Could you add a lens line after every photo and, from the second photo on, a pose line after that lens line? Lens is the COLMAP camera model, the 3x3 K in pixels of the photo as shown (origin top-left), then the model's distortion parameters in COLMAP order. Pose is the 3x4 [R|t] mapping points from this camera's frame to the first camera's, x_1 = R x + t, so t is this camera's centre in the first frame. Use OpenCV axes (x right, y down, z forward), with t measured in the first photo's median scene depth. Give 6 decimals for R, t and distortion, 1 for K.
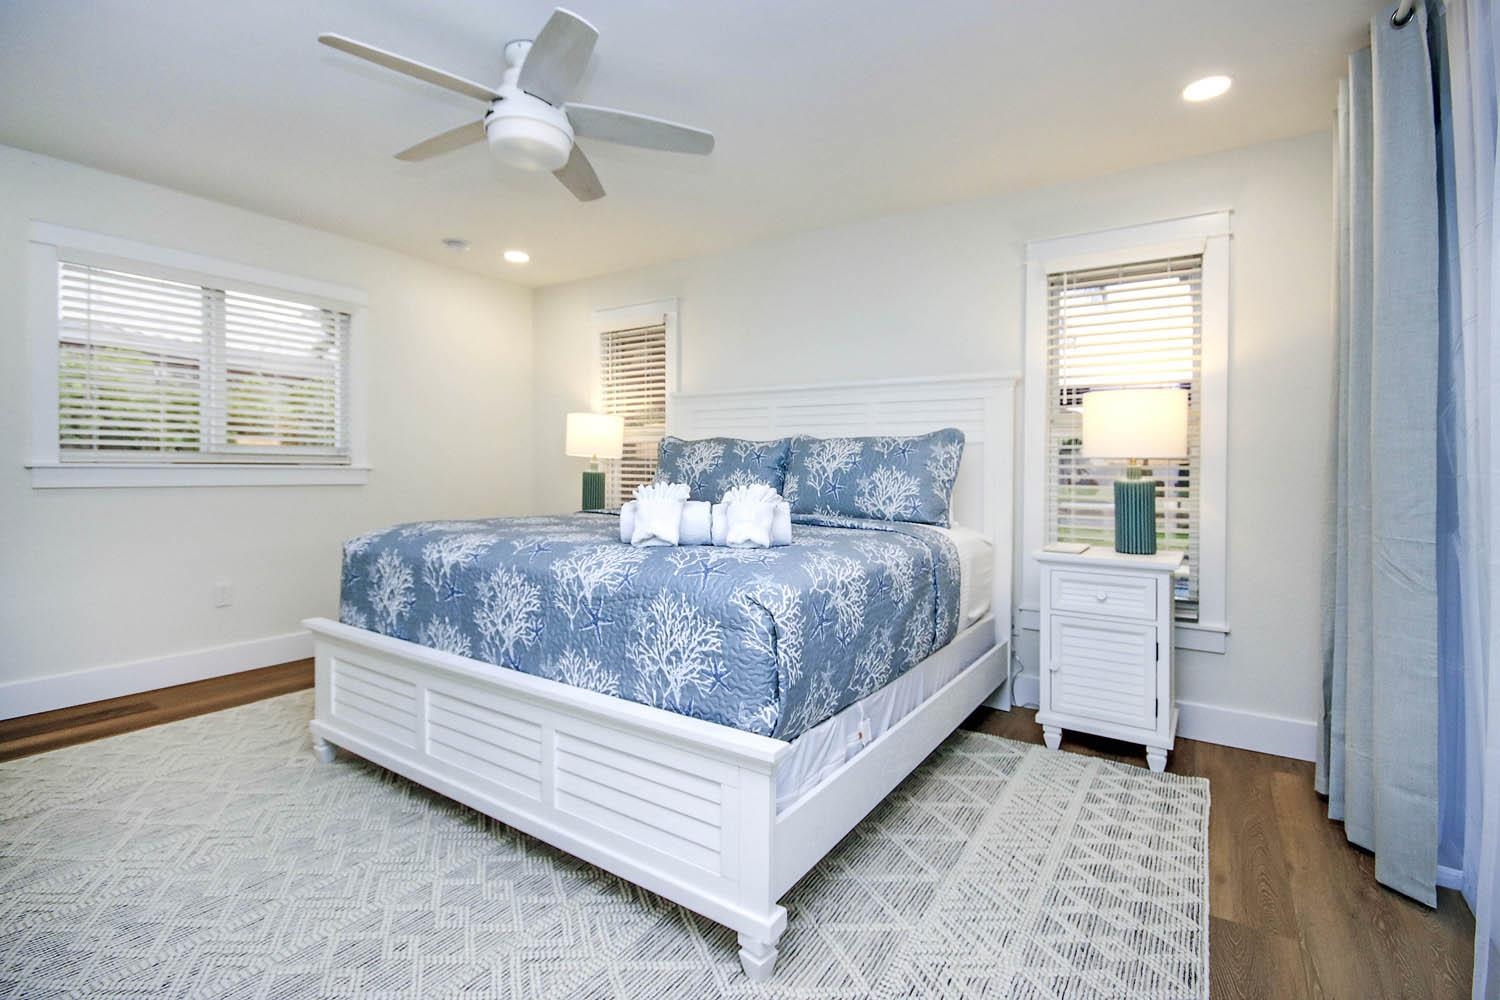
lens RADIAL K [[677.2, 0, 753.7], [0, 677.2, 450.1], [0, 0, 1]] dist [0.136605, -0.000069]
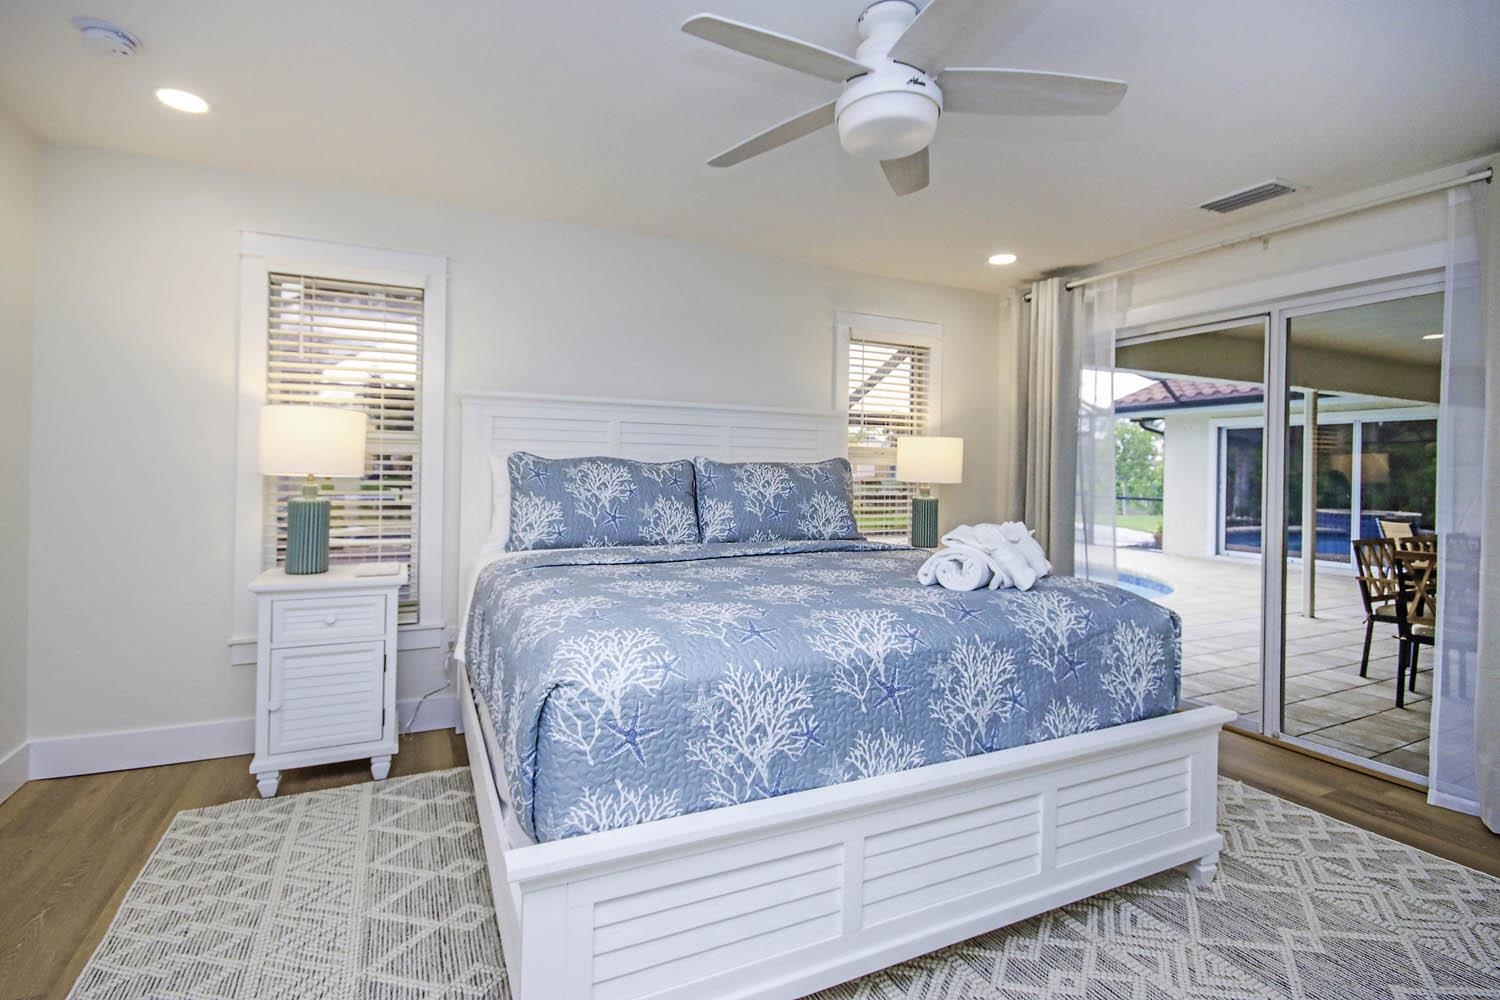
lens RADIAL K [[737.4, 0, 754.8], [0, 737.4, 464.7], [0, 0, 1]] dist [-0.000613, -0.000359]
pose [[0.512214, -0.006532, 0.858833, -0.815426], [-0.002750, 0.999953, 0.009246, -0.028892], [-0.858853, -0.007097, 0.512172, 0.509693]]
